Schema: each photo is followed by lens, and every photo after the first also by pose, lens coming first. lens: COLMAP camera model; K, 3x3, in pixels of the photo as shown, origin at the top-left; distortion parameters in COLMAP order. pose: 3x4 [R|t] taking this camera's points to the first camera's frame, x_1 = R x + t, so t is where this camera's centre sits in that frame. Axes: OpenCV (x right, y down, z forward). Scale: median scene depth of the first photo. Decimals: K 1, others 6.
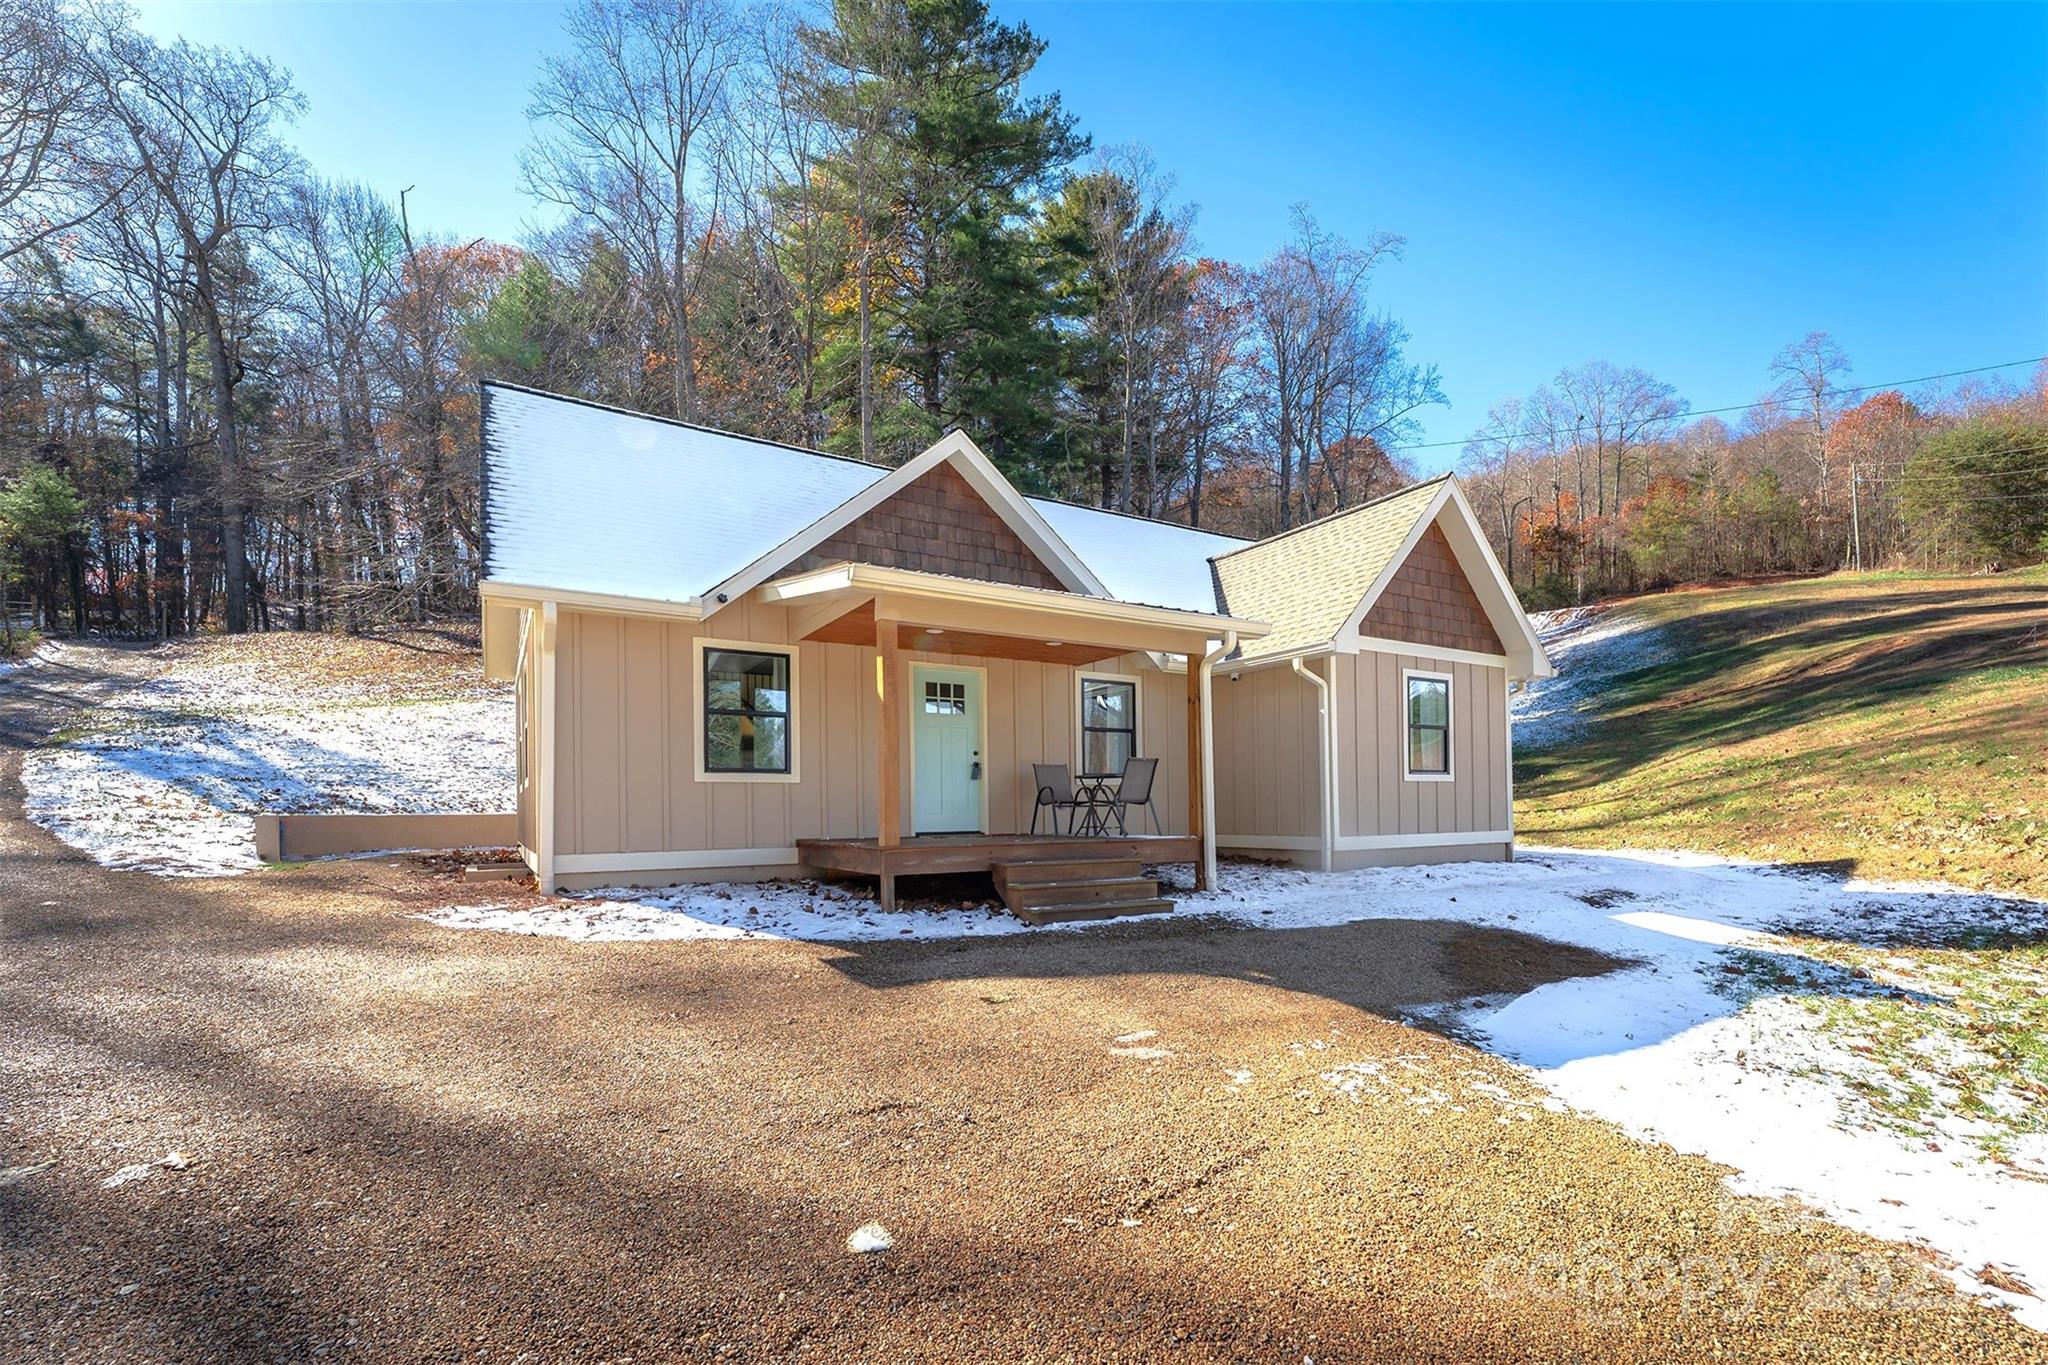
lens RADIAL K [[812.4, 0, 1070.7], [0, 812.4, 800.5], [0, 0, 1]] dist [0.003626, -0.000159]
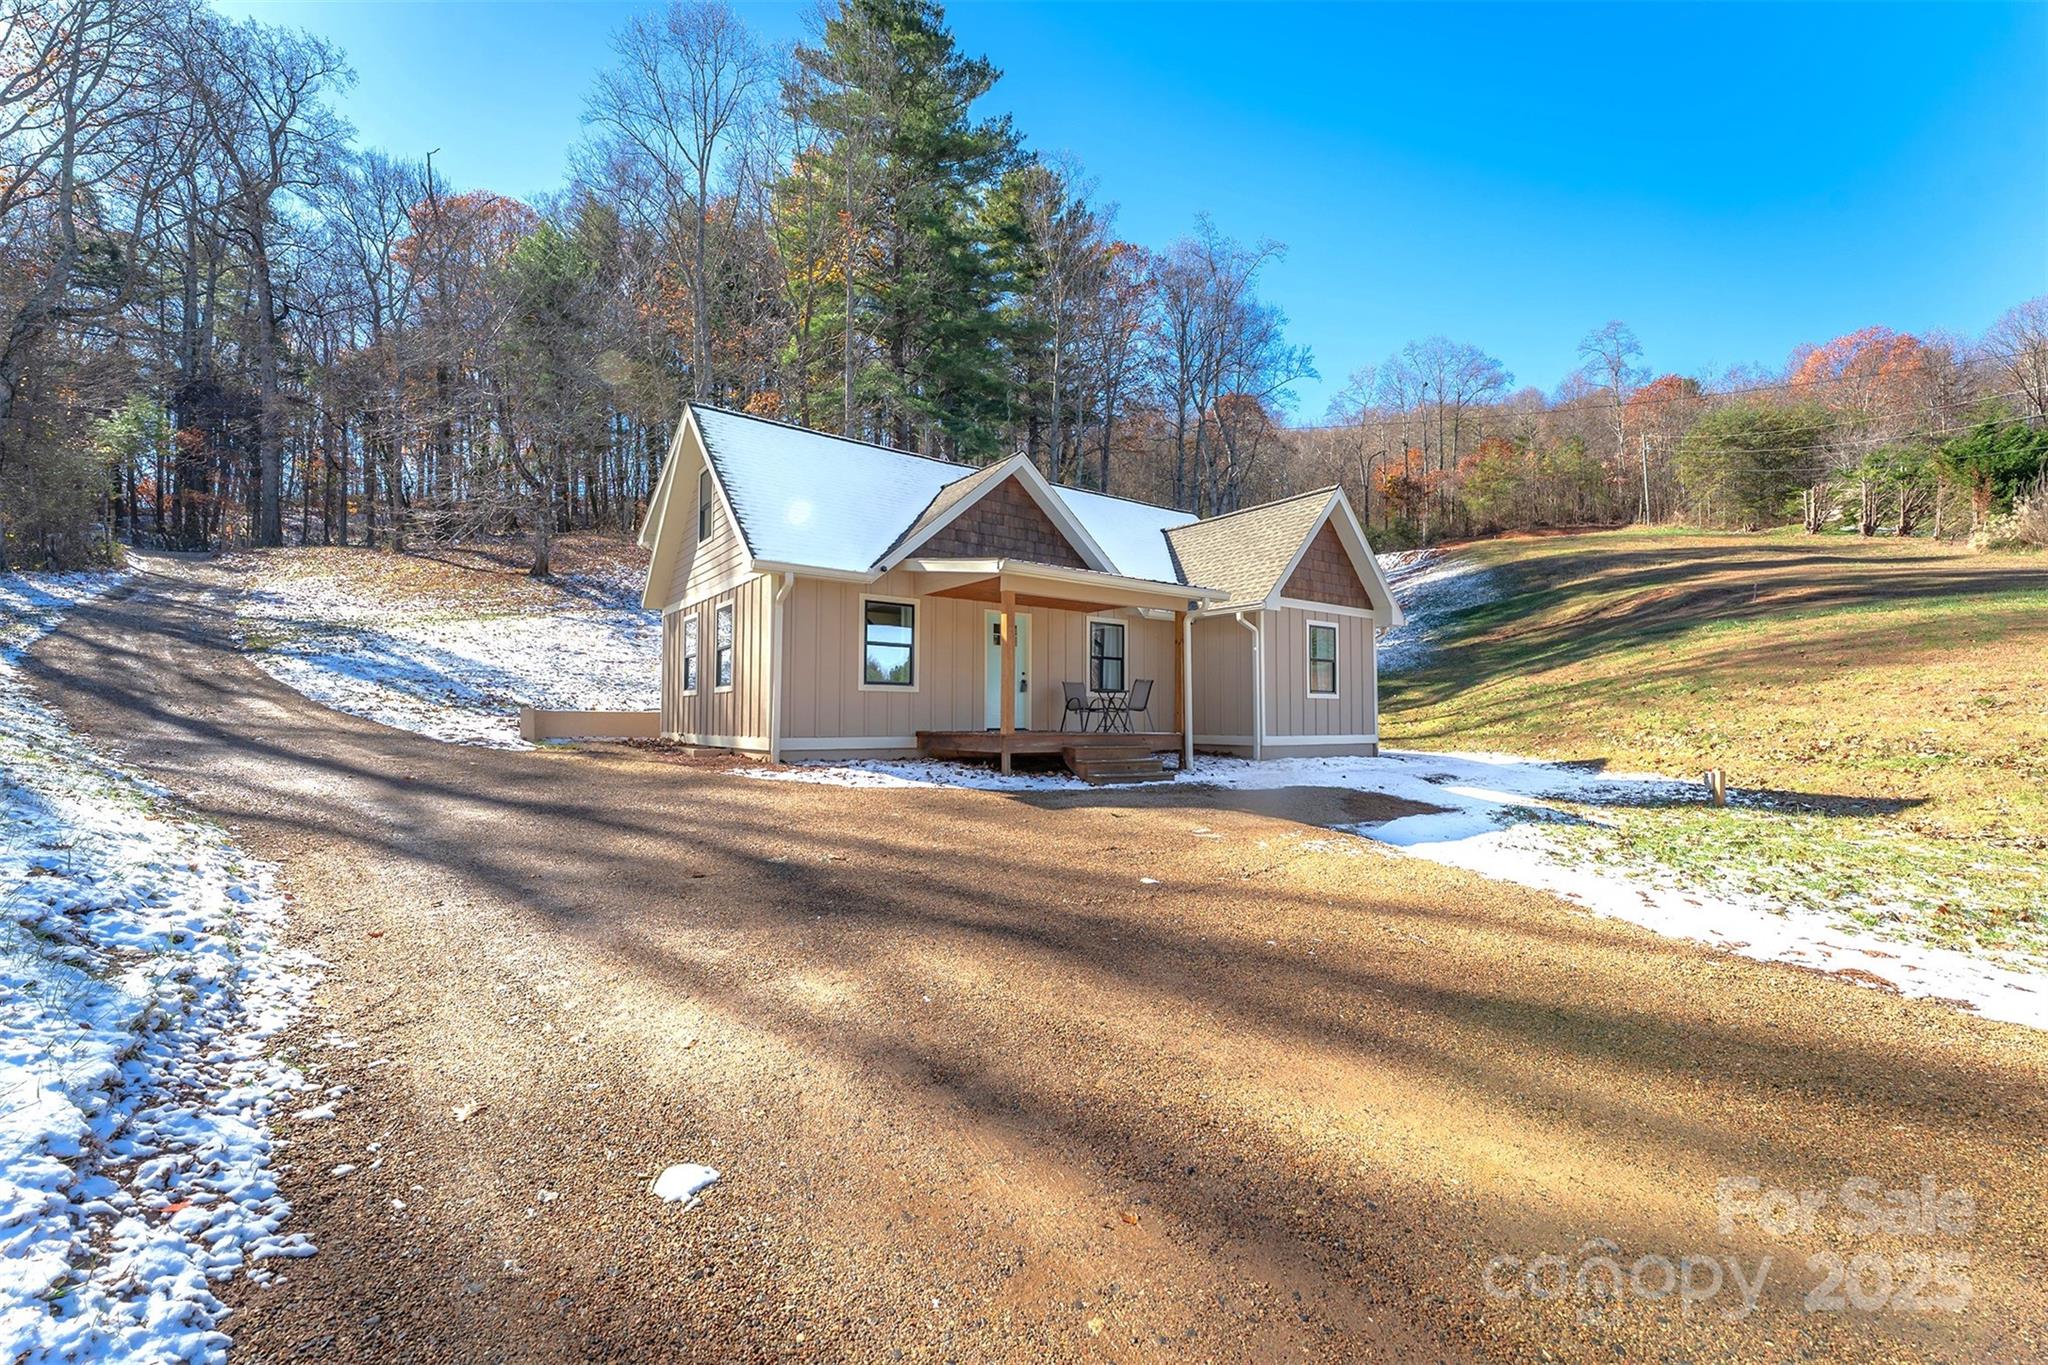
lens RADIAL K [[812.4, 0, 1029.2], [0, 812.4, 687.7], [0, 0, 1]] dist [0.003626, -0.000159]
pose [[0.994192, 0.018728, 0.105981, -0.133608], [-0.015619, 0.999425, -0.030090, 0.004974], [-0.106483, 0.028260, 0.993913, -0.216385]]
